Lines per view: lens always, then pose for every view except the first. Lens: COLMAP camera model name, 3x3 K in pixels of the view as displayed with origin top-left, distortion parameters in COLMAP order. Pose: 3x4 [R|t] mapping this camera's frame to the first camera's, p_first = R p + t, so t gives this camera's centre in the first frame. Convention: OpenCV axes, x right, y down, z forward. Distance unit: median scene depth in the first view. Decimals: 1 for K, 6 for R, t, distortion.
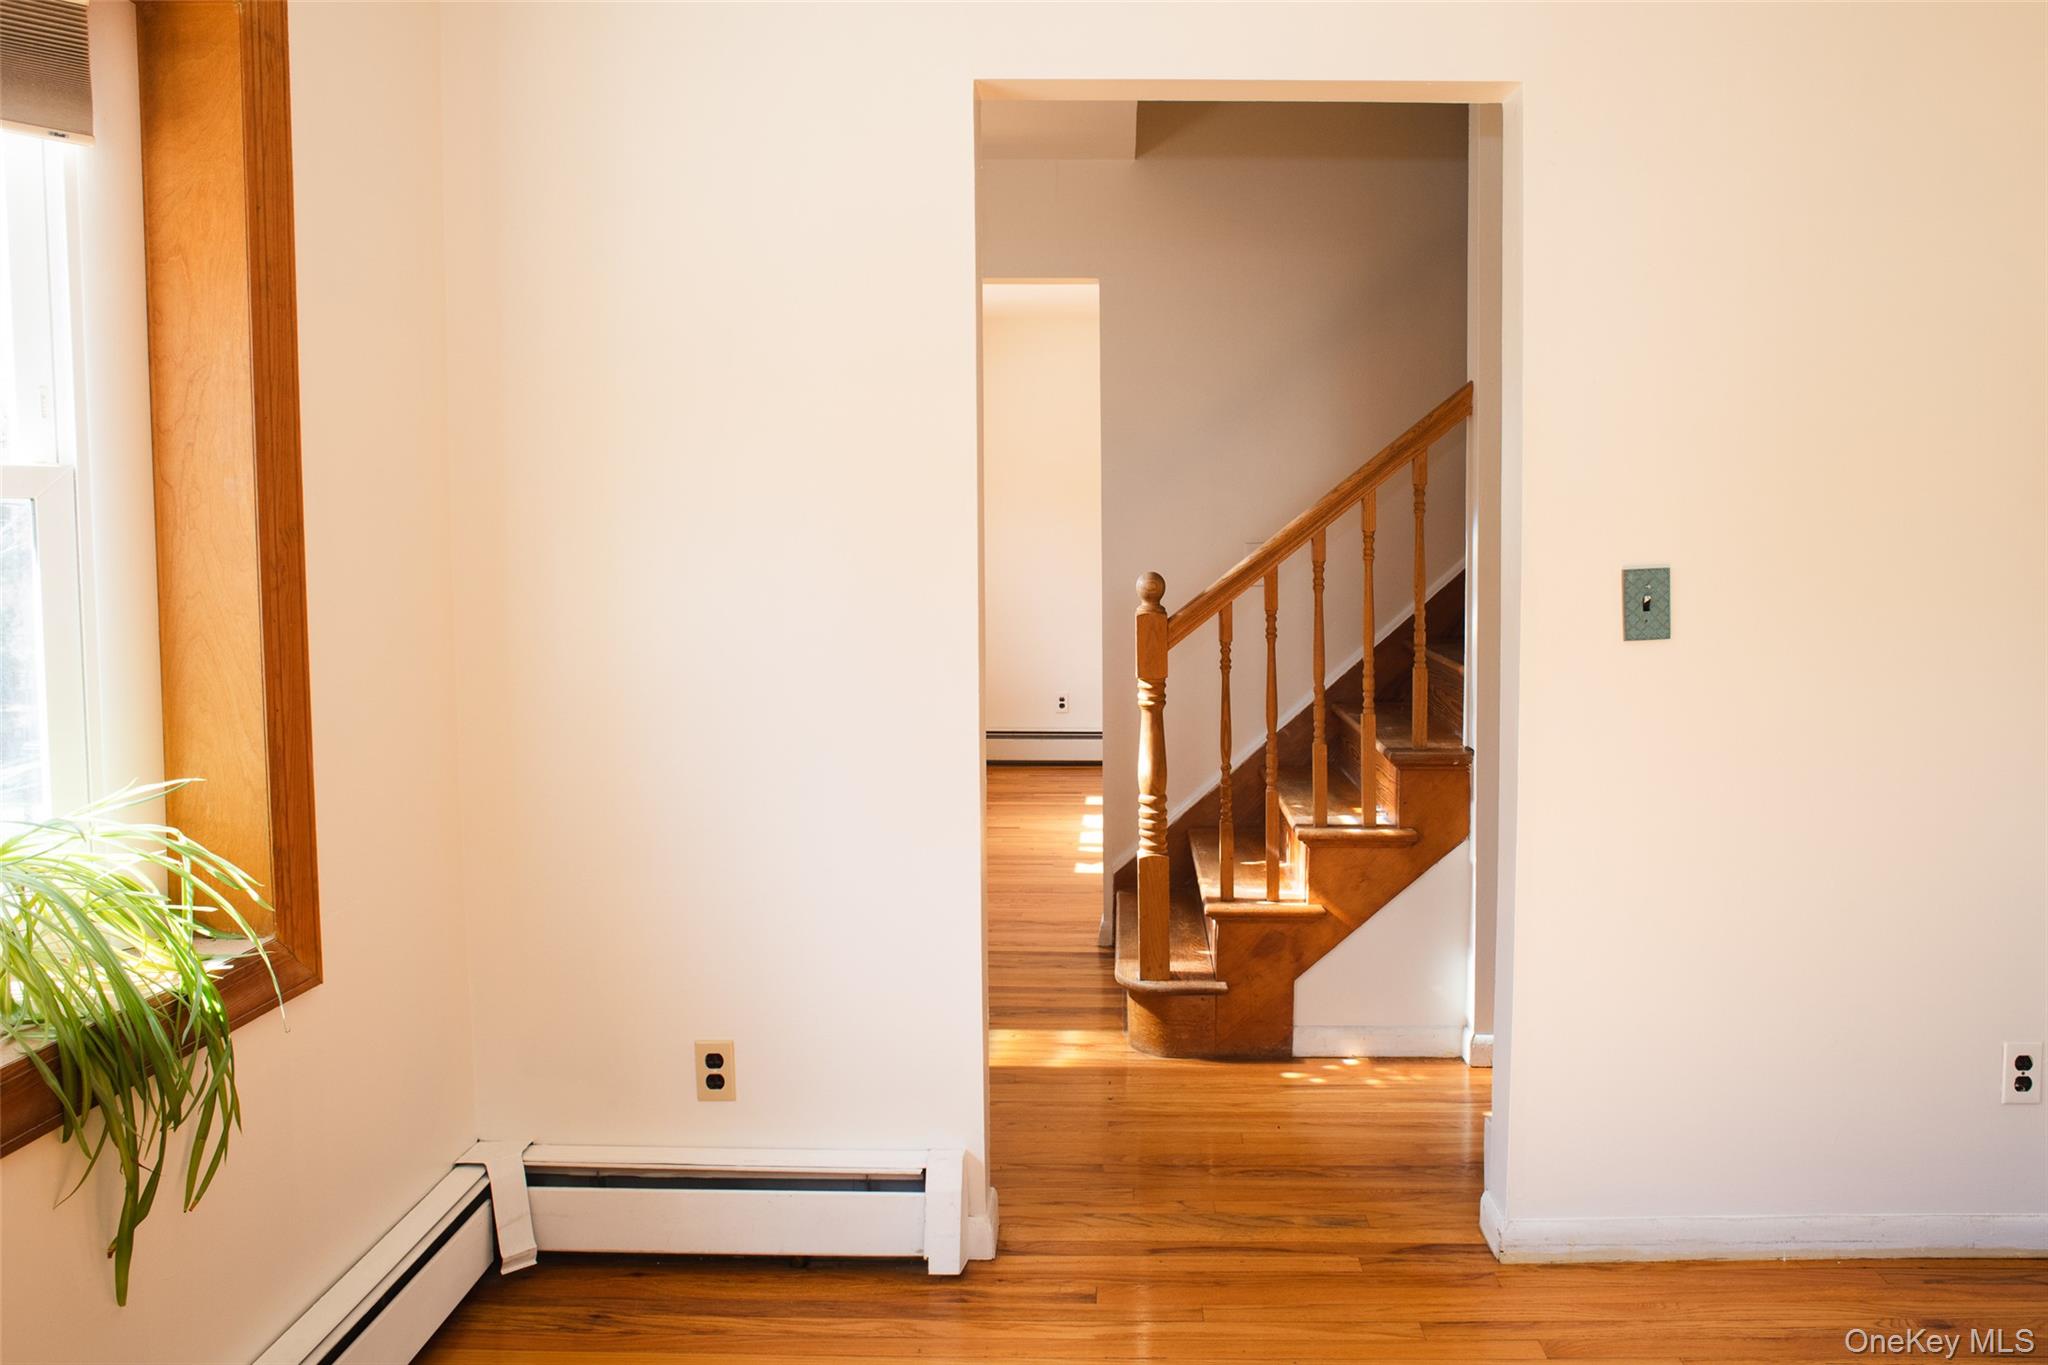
lens RADIAL K [[1402.5, 0, 1026.2], [0, 1402.5, 672.9], [0, 0, 1]] dist [0.000837, 0.001301]
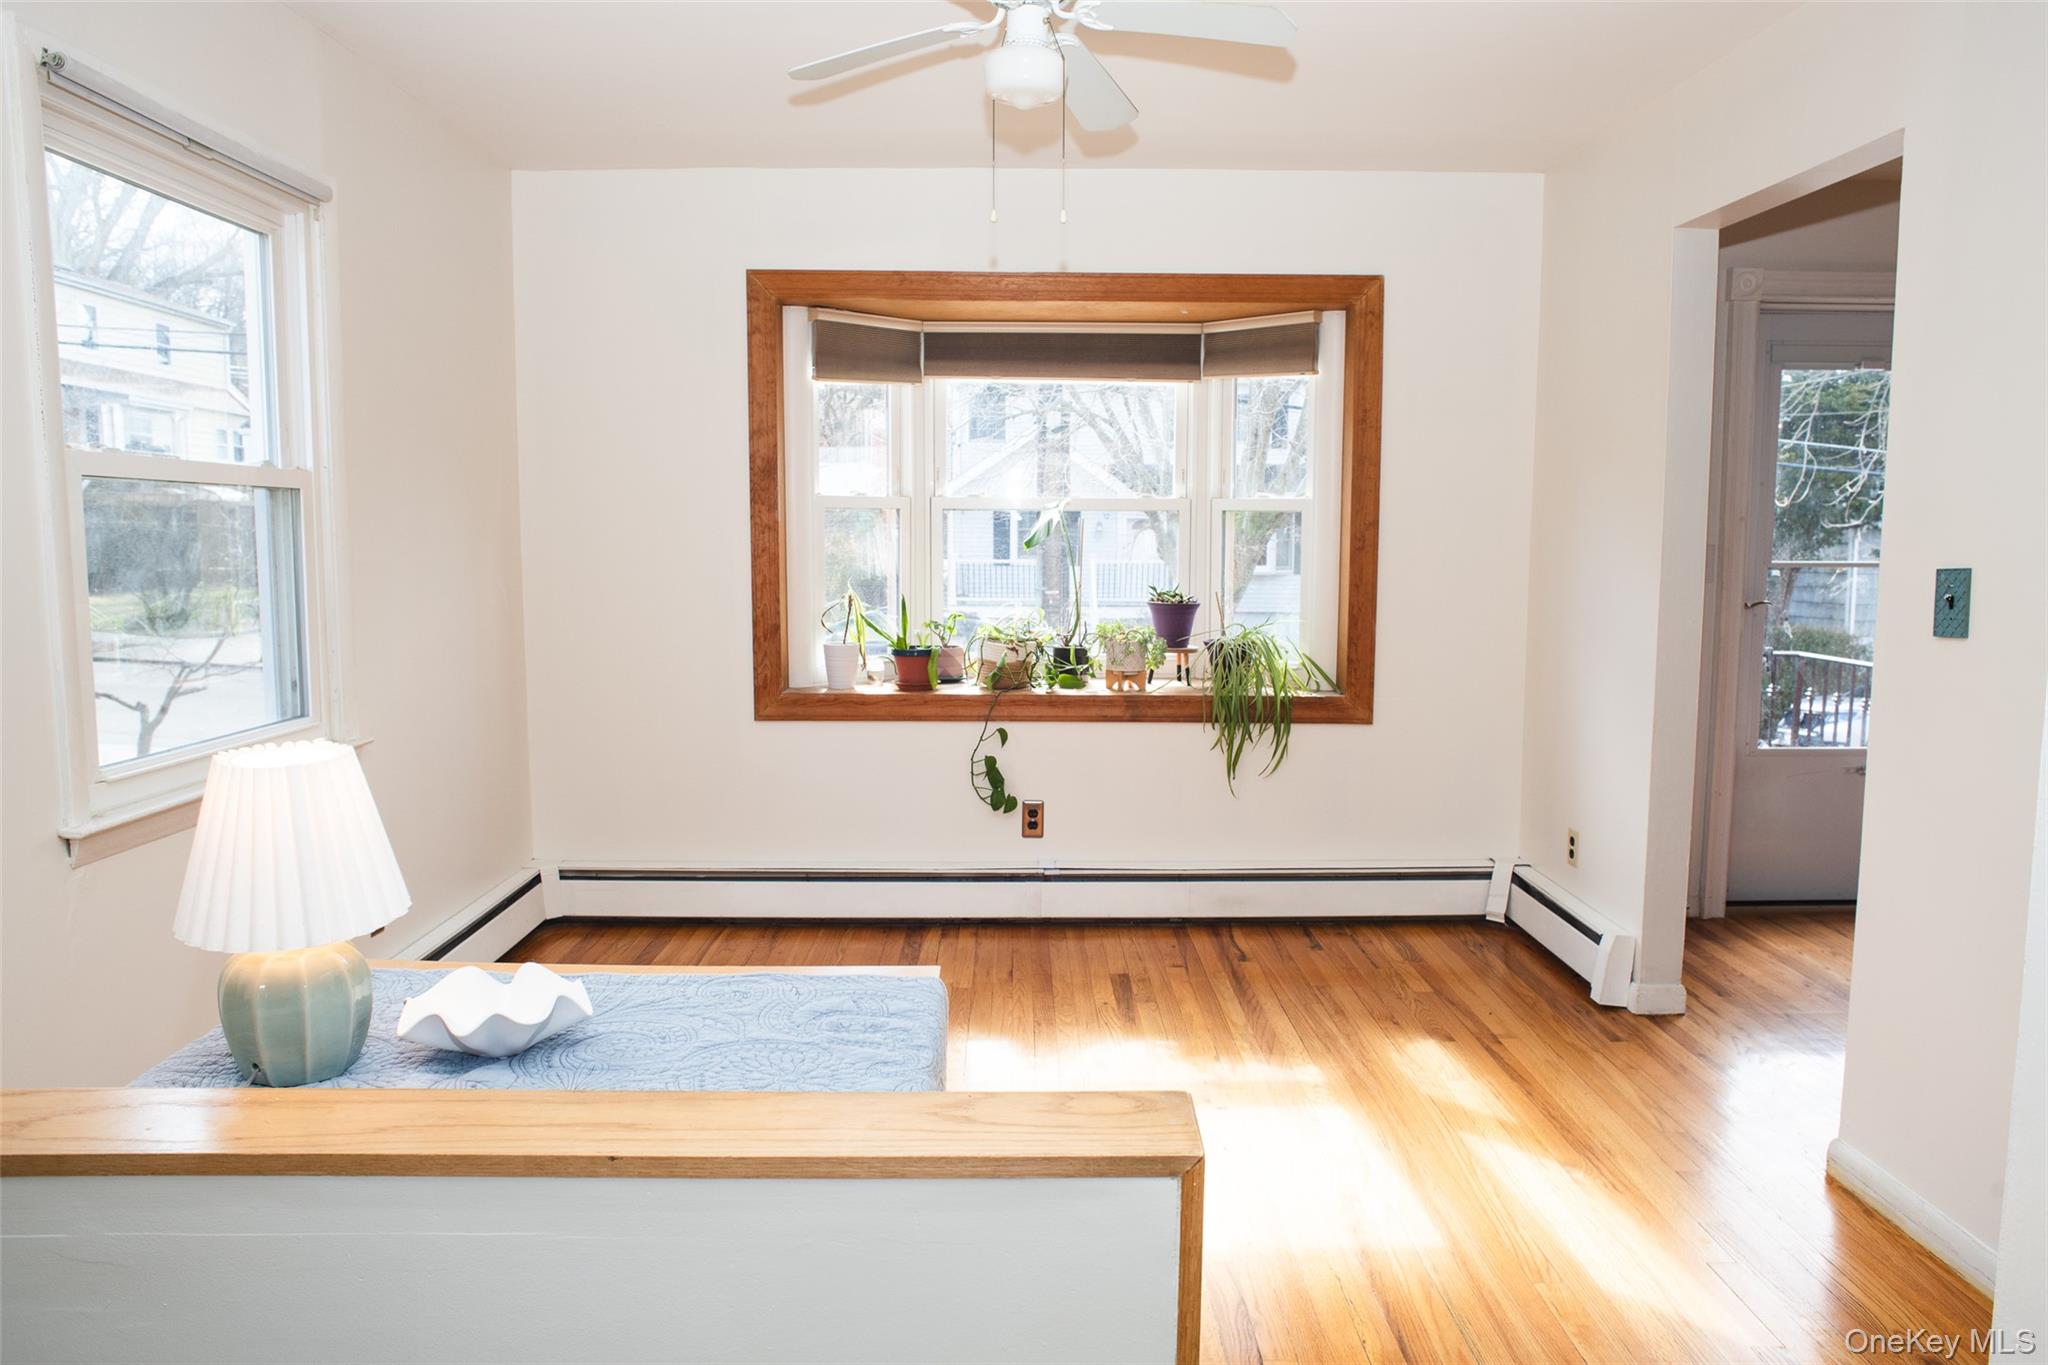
lens RADIAL K [[1402.5, 0, 1026.2], [0, 1402.5, 672.9], [0, 0, 1]] dist [0.000837, 0.001301]
pose [[-0.004794, 0.104330, -0.994531, 1.473216], [-0.068751, 0.992155, 0.104412, -0.058843], [0.997622, 0.068876, 0.002417, 0.325602]]
